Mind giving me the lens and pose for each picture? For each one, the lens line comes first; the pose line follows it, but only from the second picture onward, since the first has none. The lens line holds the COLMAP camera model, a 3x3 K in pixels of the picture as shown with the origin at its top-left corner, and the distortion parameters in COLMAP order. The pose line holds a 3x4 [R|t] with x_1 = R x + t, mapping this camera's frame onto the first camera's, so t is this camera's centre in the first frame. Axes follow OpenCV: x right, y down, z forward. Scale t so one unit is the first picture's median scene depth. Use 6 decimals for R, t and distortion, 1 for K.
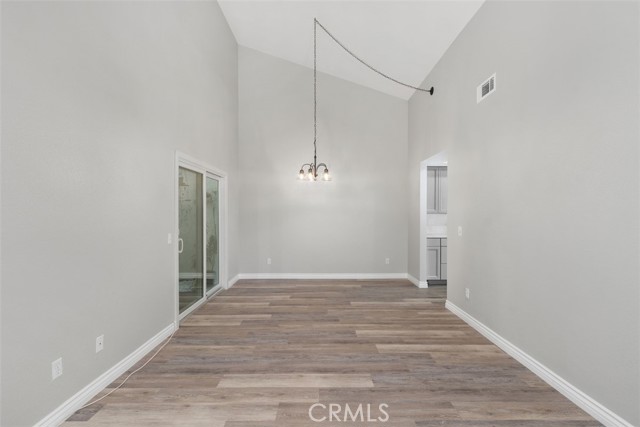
lens RADIAL K [[293.1, 0, 319.3], [0, 293.1, 214.9], [0, 0, 1]] dist [0.005018, -0.001824]
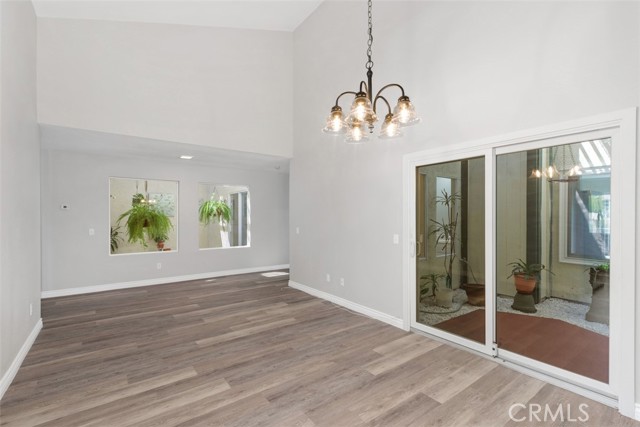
lens RADIAL K [[293.1, 0, 322.4], [0, 293.1, 217.9], [0, 0, 1]] dist [0.005018, -0.001824]
pose [[-0.803415, 0.003822, -0.595407, 0.427476], [-0.003765, 0.999927, 0.011499, -0.012173], [0.595408, 0.011481, -0.803342, 1.999281]]
